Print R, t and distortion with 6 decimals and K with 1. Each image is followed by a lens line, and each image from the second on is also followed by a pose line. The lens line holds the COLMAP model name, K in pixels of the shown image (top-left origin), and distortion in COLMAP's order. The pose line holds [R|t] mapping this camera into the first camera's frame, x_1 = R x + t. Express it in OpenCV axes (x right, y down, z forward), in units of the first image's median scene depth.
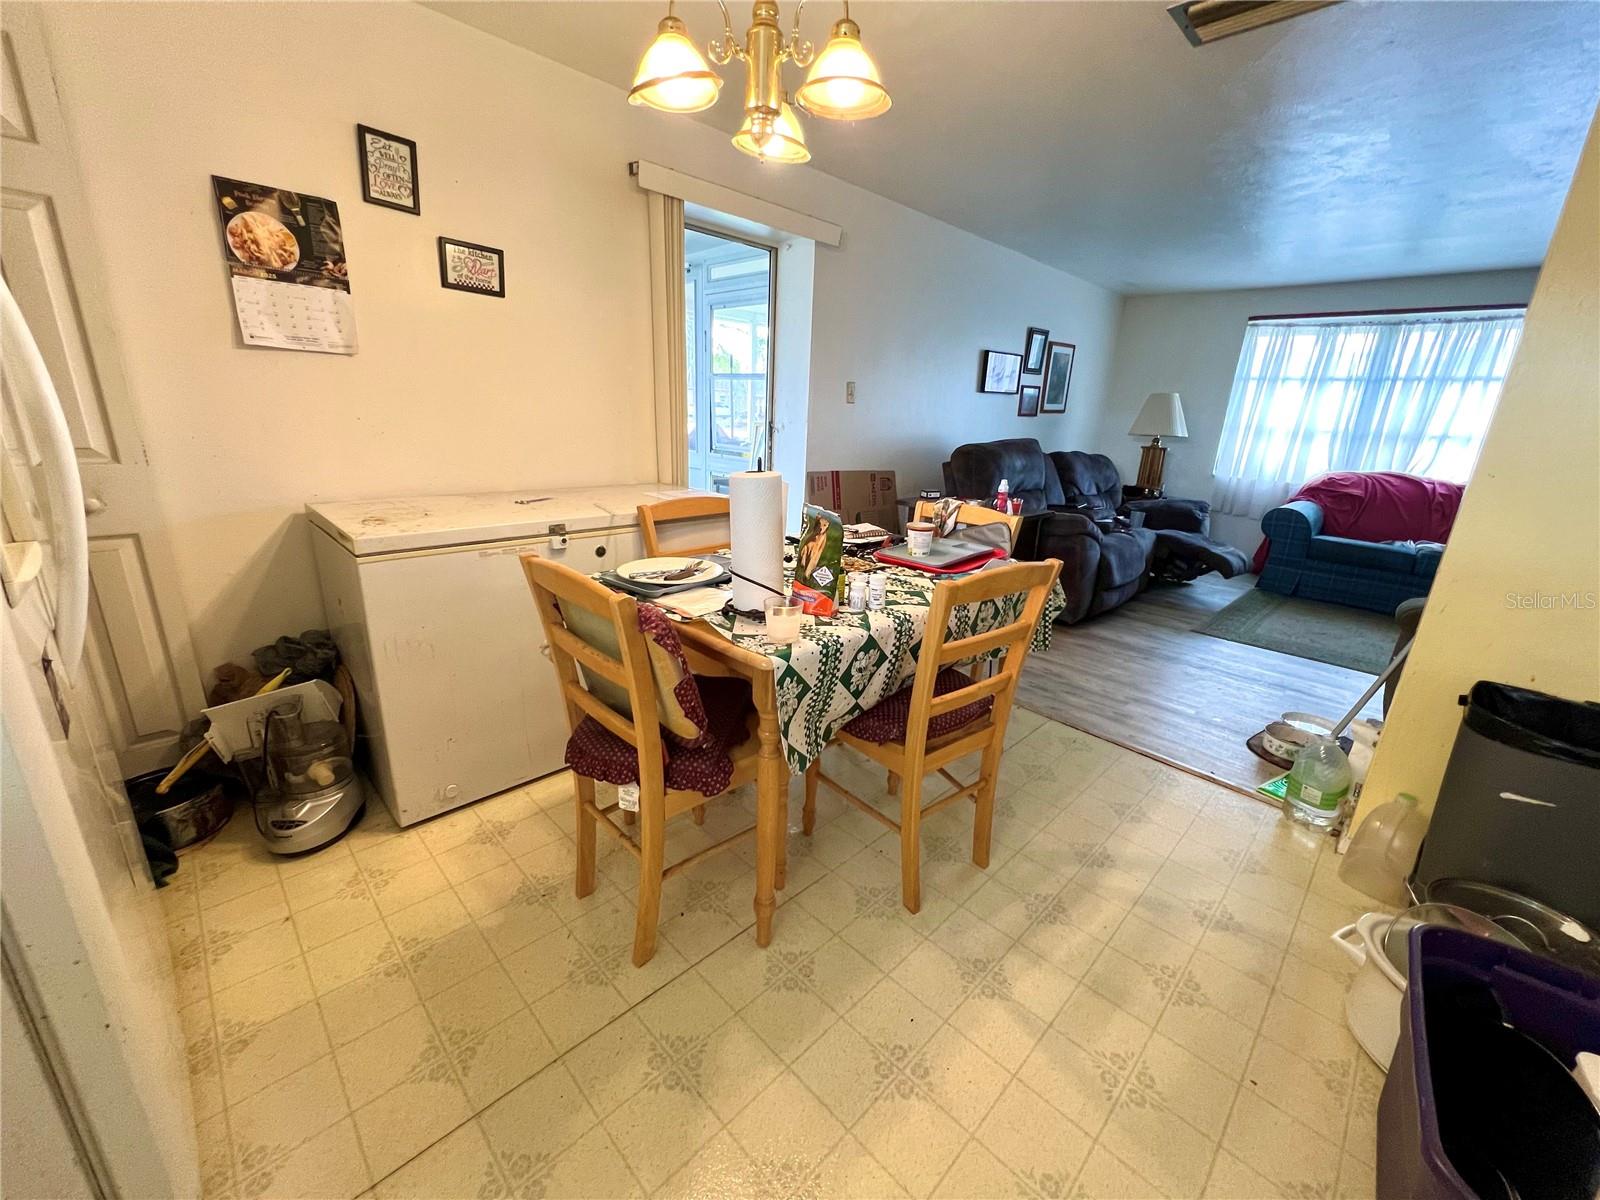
lens RADIAL K [[641.5, 0, 803.5], [0, 641.5, 601.3], [0, 0, 1]] dist [0.000469, -0.000217]
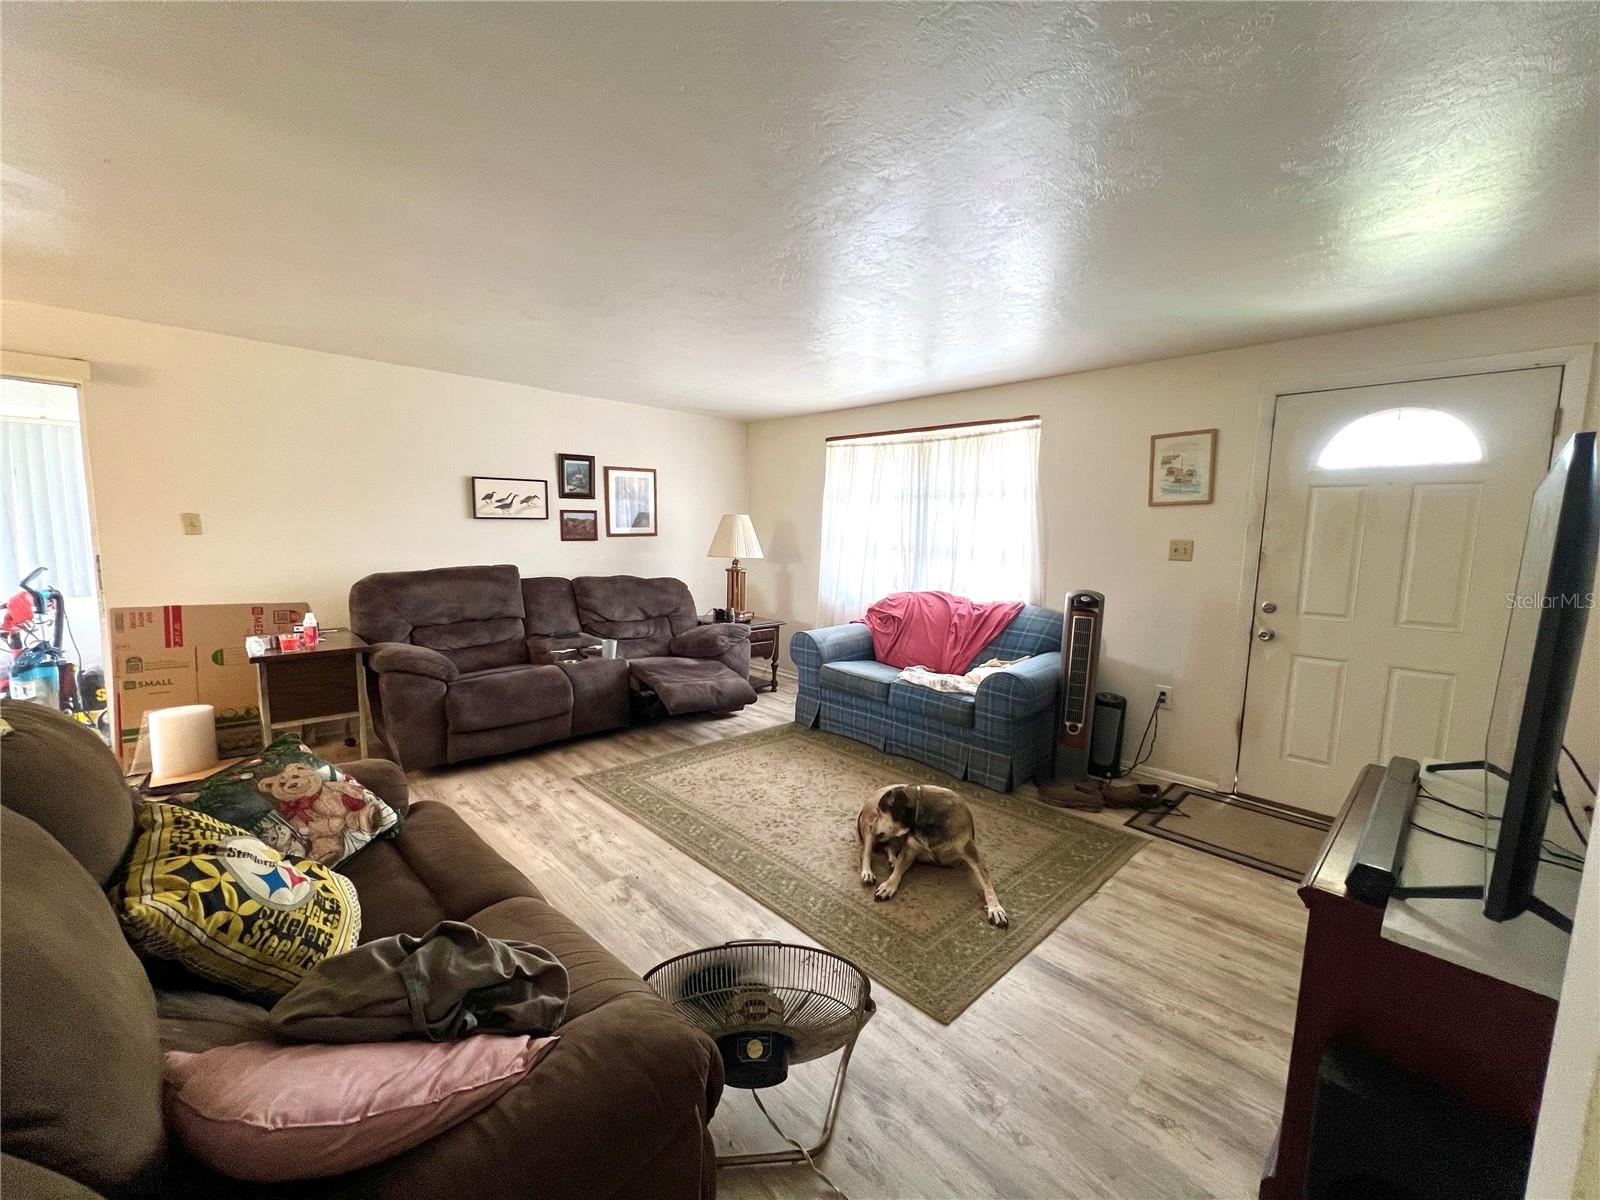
lens RADIAL K [[641.5, 0, 805.8], [0, 641.5, 600.5], [0, 0, 1]] dist [0.000469, -0.000217]
pose [[0.999551, -0.018878, -0.023282, 0.738634], [0.014327, 0.983175, -0.182101, -0.021497], [0.026328, 0.181686, 0.983004, 0.084042]]
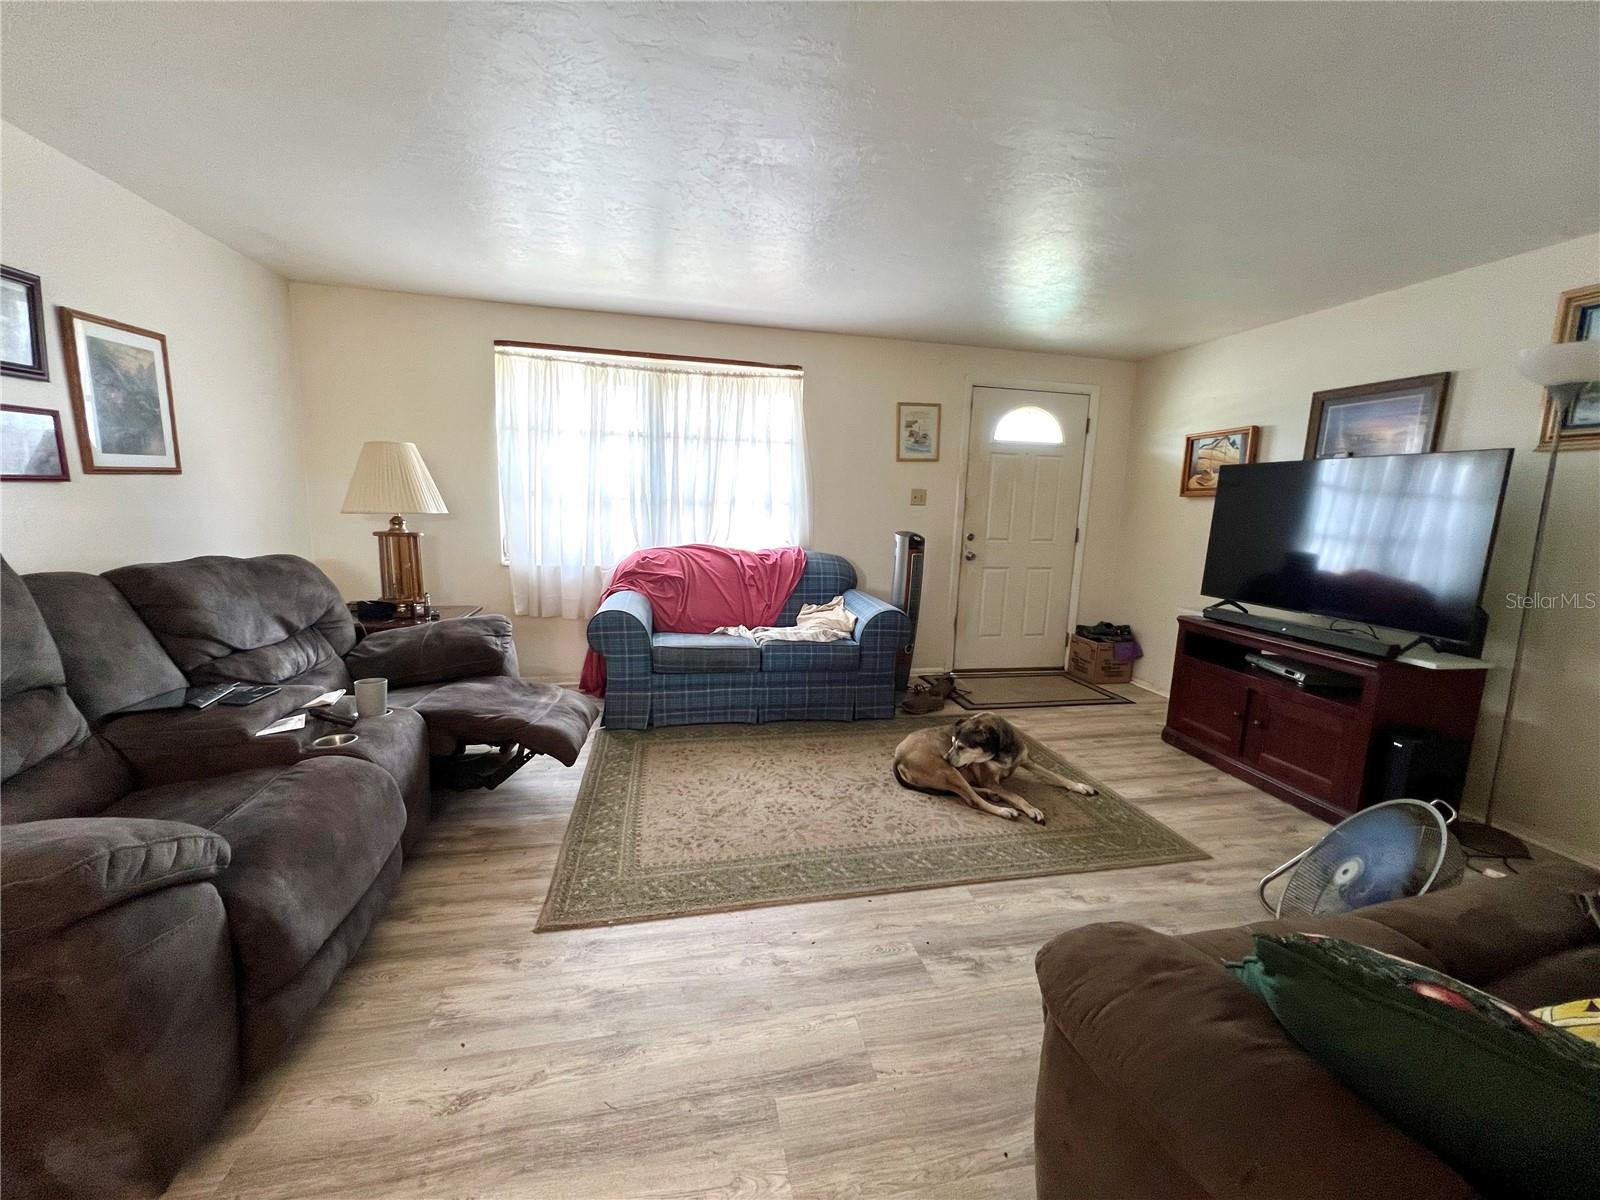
lens RADIAL K [[641.5, 0, 805.3], [0, 641.5, 596.6], [0, 0, 1]] dist [0.000469, -0.000217]
pose [[0.544061, -0.154224, 0.824750, 0.283895], [0.234544, 0.971731, 0.026988, -0.122550], [-0.805597, 0.178758, 0.564853, 0.417963]]
